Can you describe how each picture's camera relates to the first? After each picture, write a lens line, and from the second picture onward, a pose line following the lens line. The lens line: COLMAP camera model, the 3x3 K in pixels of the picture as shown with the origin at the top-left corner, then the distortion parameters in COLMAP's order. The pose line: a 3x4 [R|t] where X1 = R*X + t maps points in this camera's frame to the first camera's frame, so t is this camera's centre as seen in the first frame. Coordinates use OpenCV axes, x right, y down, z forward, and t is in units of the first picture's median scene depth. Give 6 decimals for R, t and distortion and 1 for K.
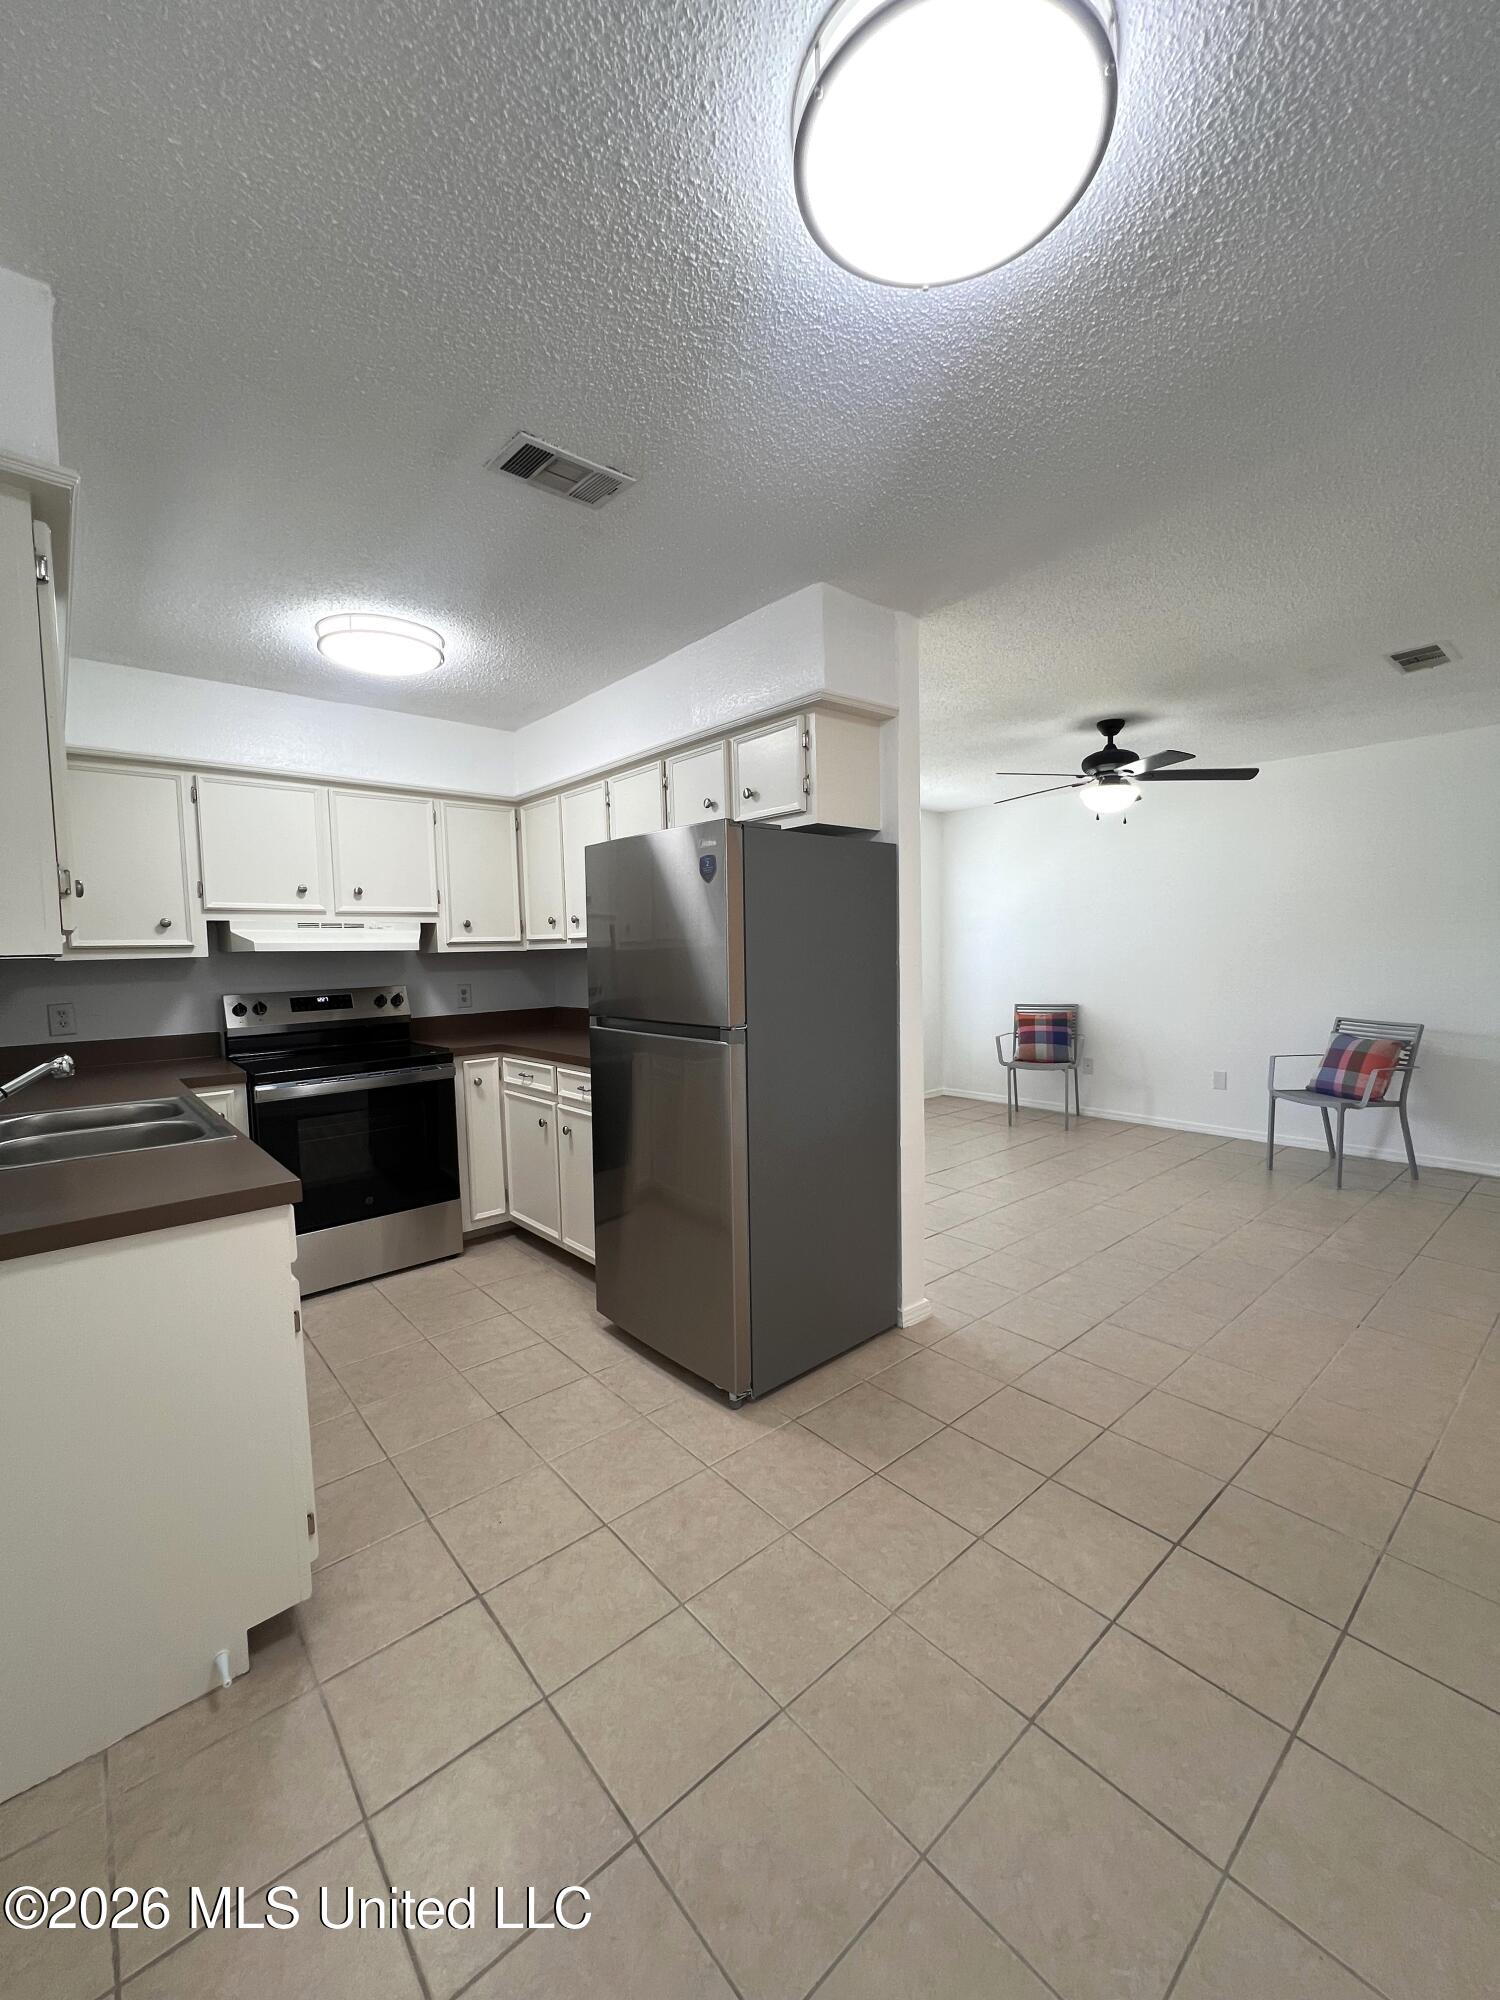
lens RADIAL K [[801.3, 0, 750.3], [0, 801.3, 1003.0], [0, 0, 1]] dist [-0.003117, 0.001690]
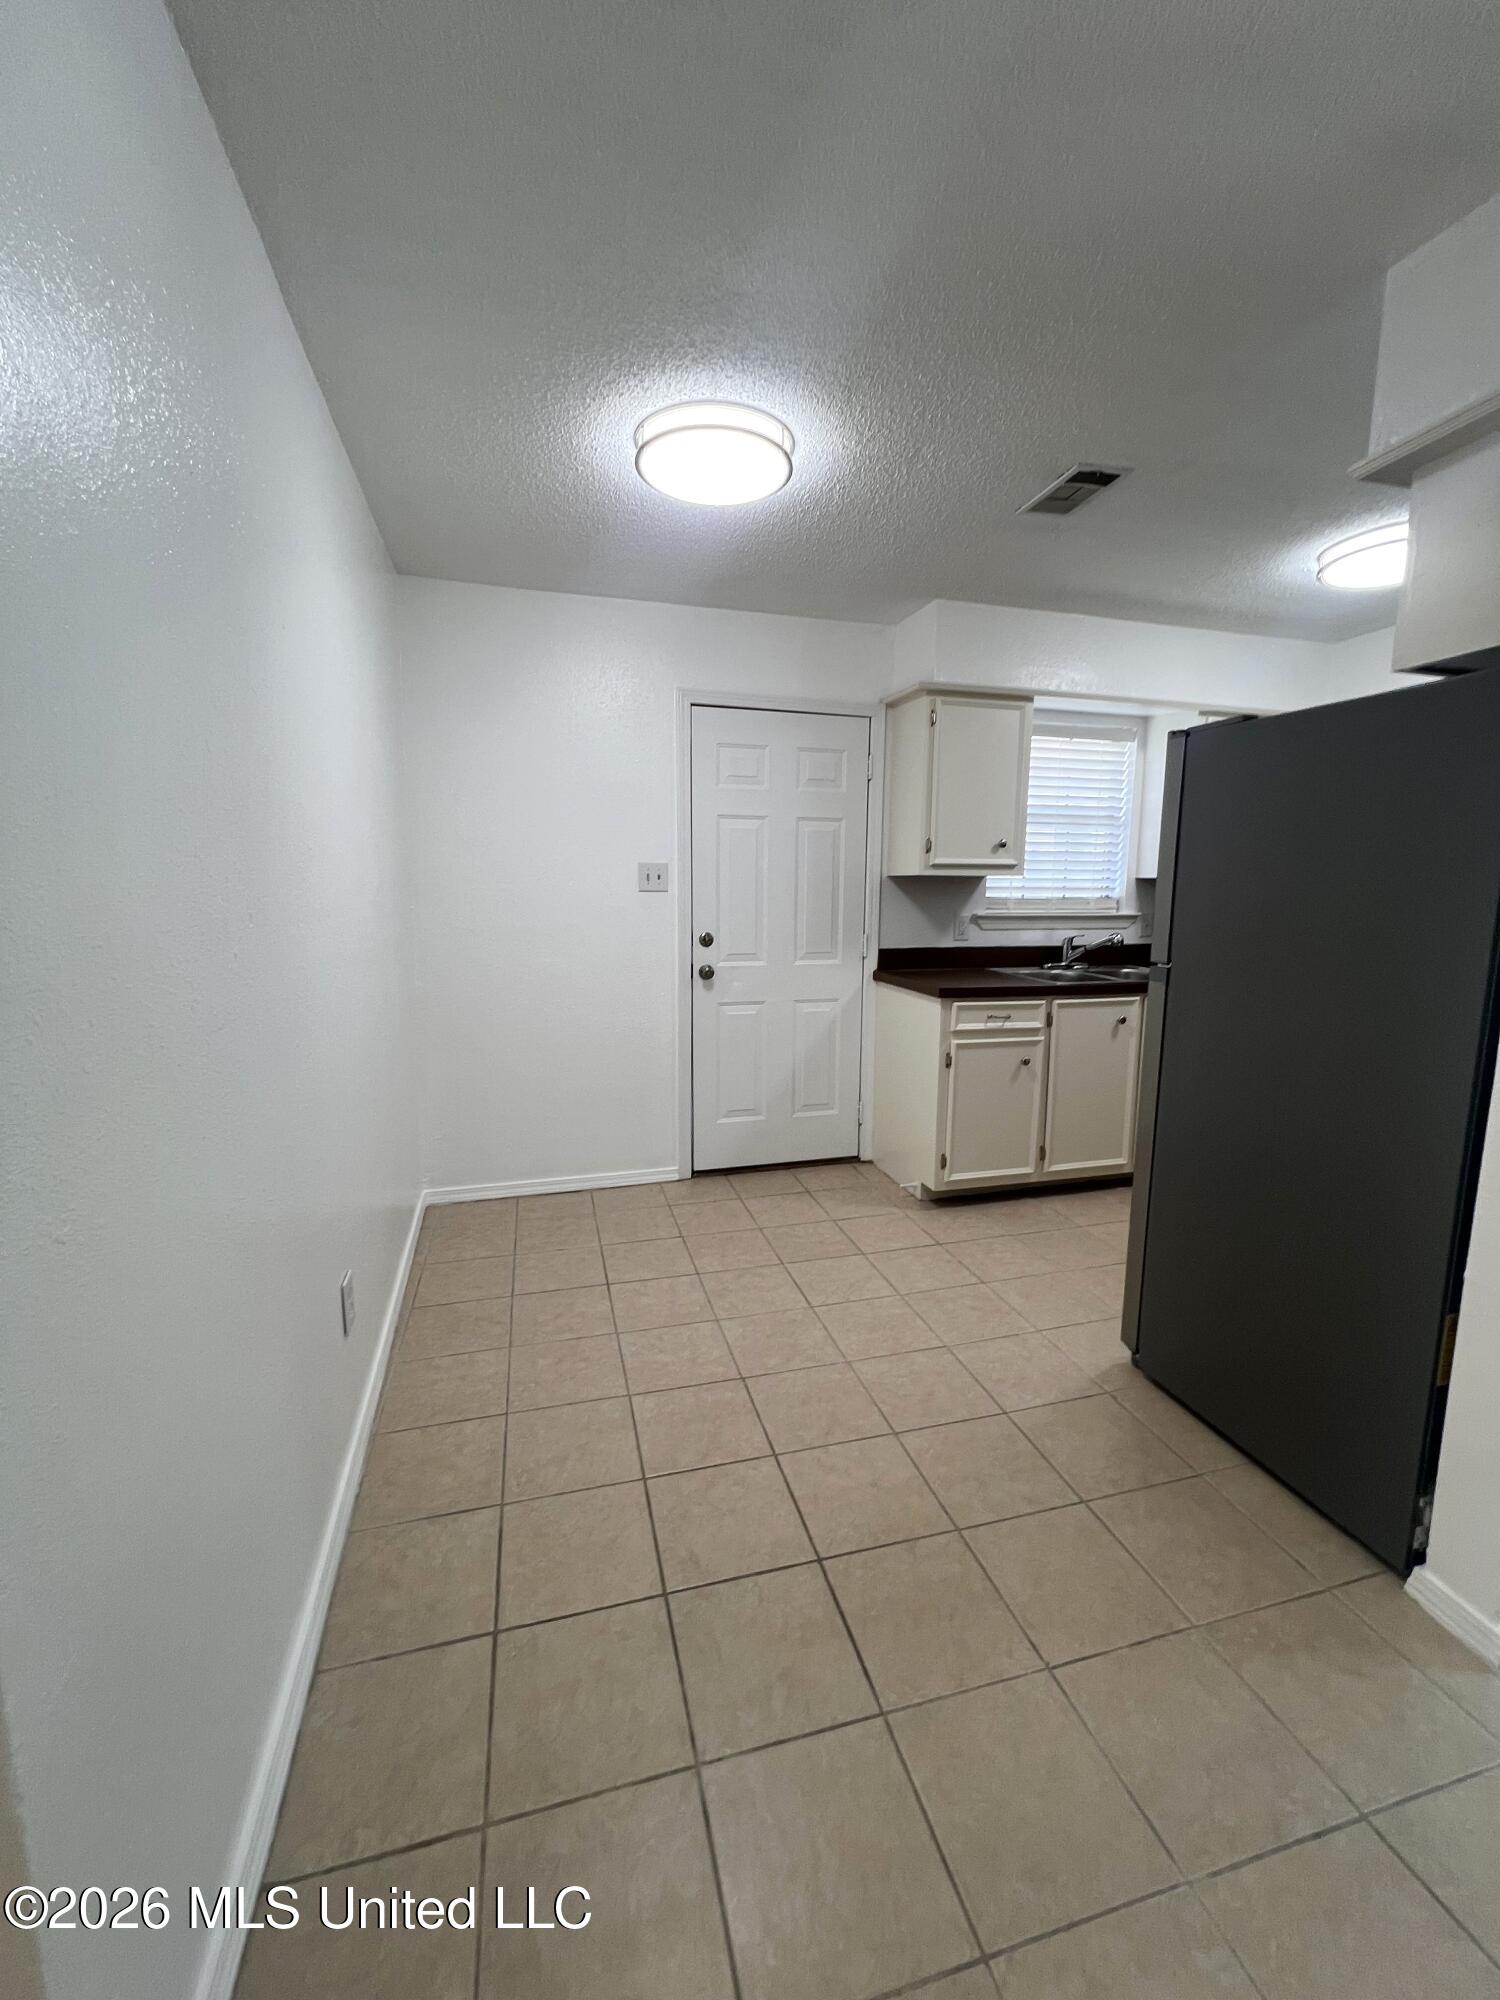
lens RADIAL K [[801.3, 0, 747.3], [0, 801.3, 1002.2], [0, 0, 1]] dist [-0.003117, 0.001690]
pose [[-0.435450, 0.152984, -0.887118, 0.714199], [-0.056920, 0.978803, 0.196735, -0.056682], [0.898412, 0.136163, -0.417512, 0.687919]]
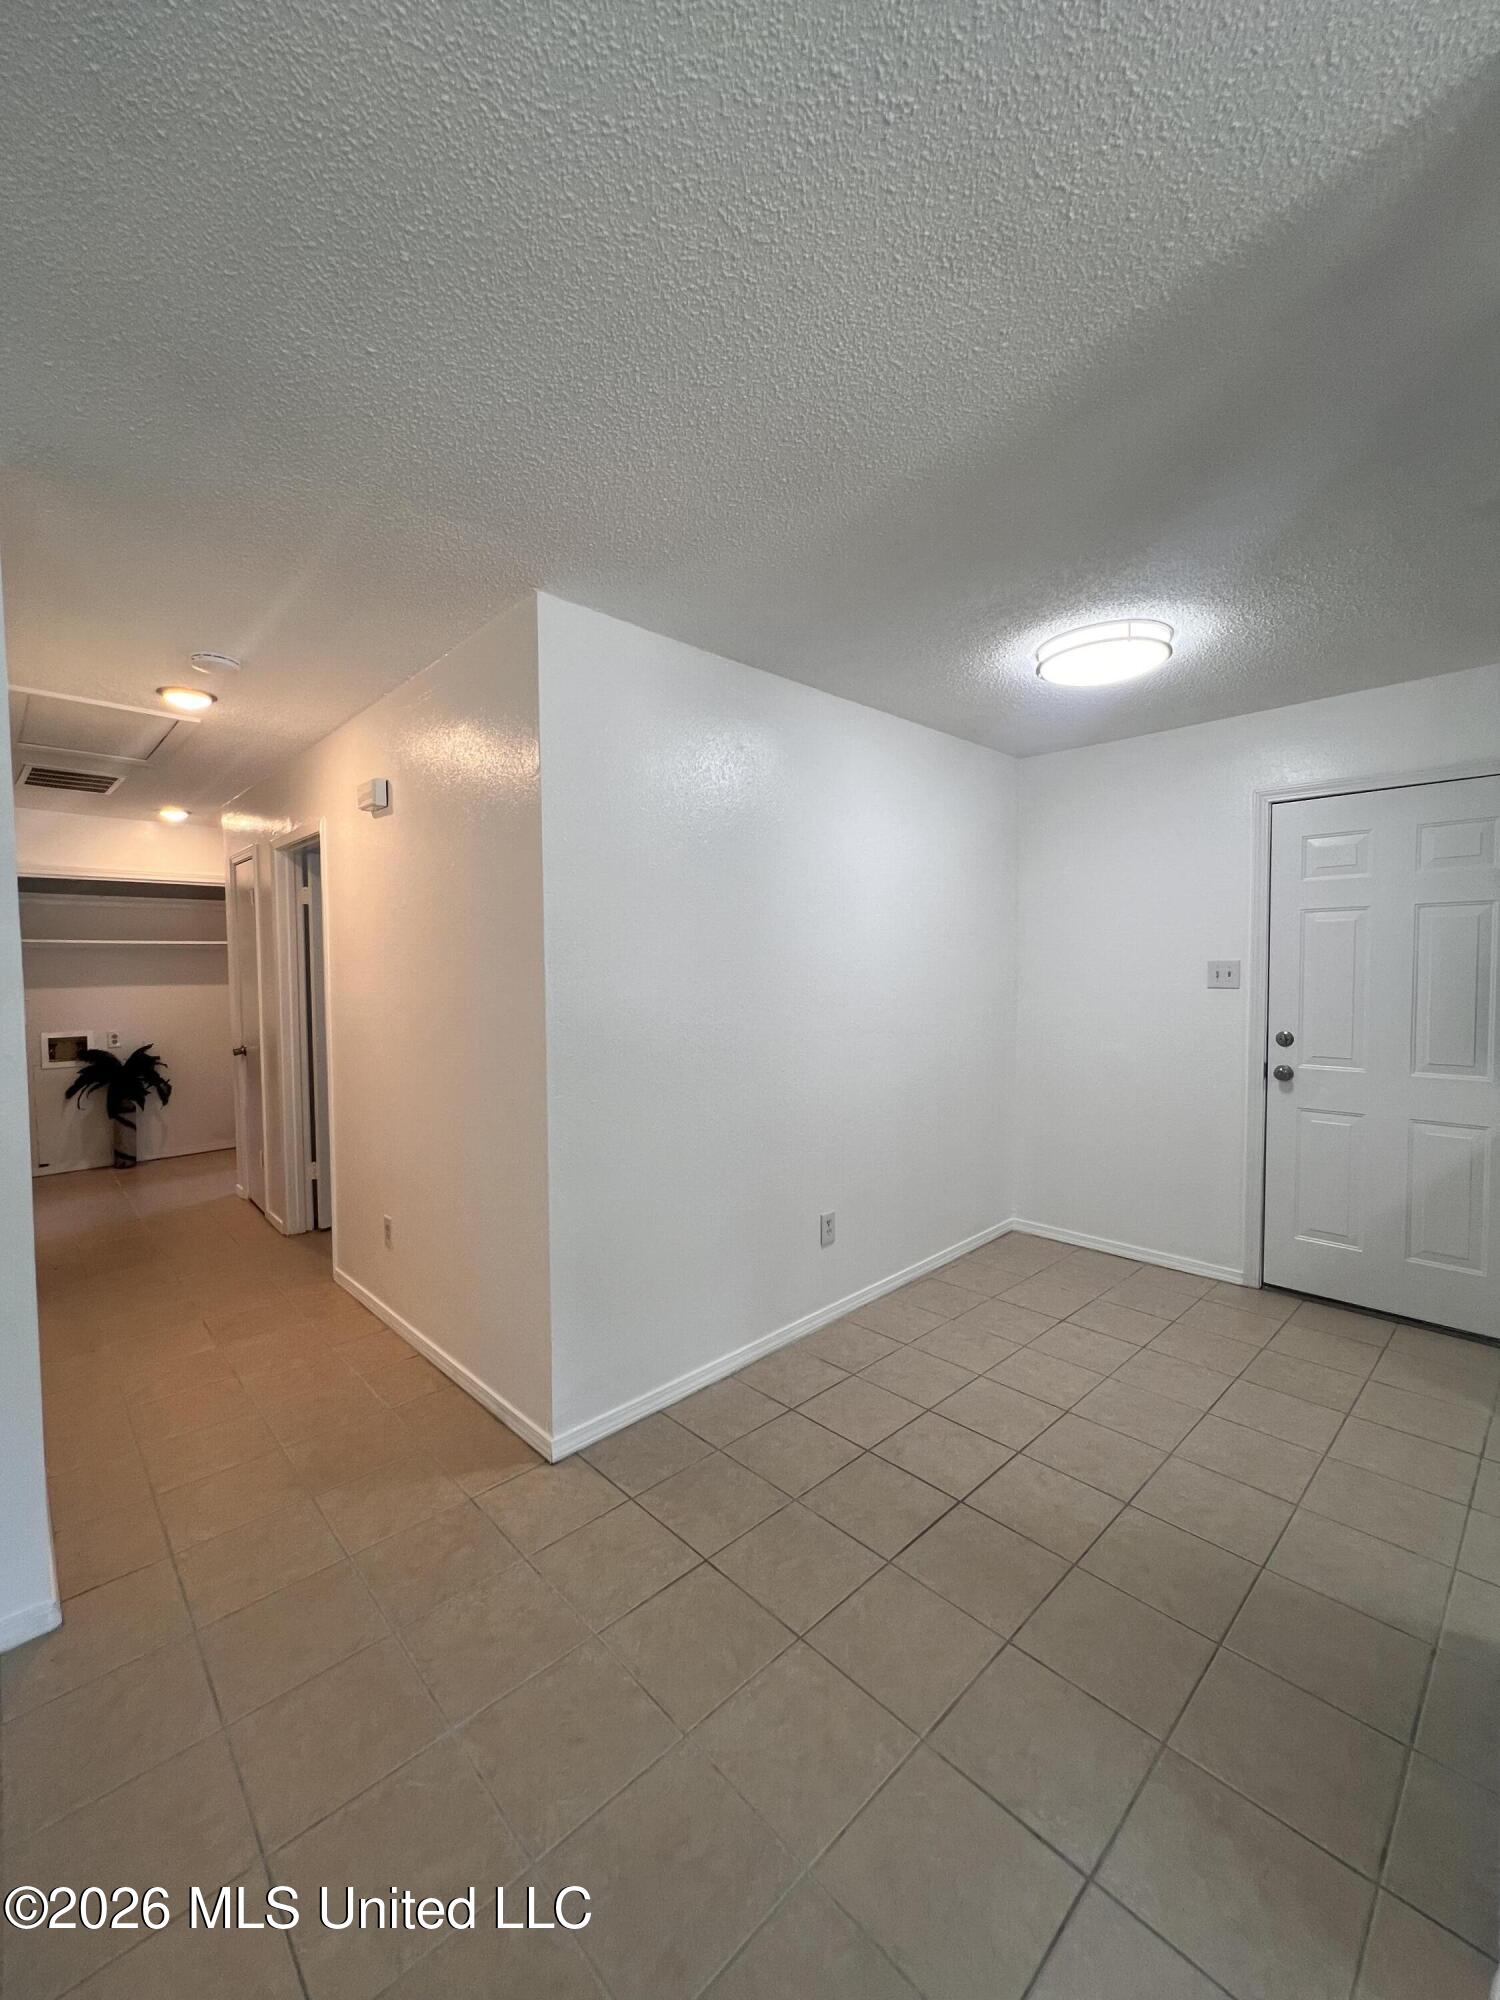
lens RADIAL K [[801.3, 0, 751.3], [0, 801.3, 1007.0], [0, 0, 1]] dist [-0.003117, 0.001690]
pose [[-0.998355, 0.036336, -0.044342, 0.490245], [0.030695, 0.992073, 0.121858, -0.112225], [0.048418, 0.120296, -0.991557, 1.169463]]
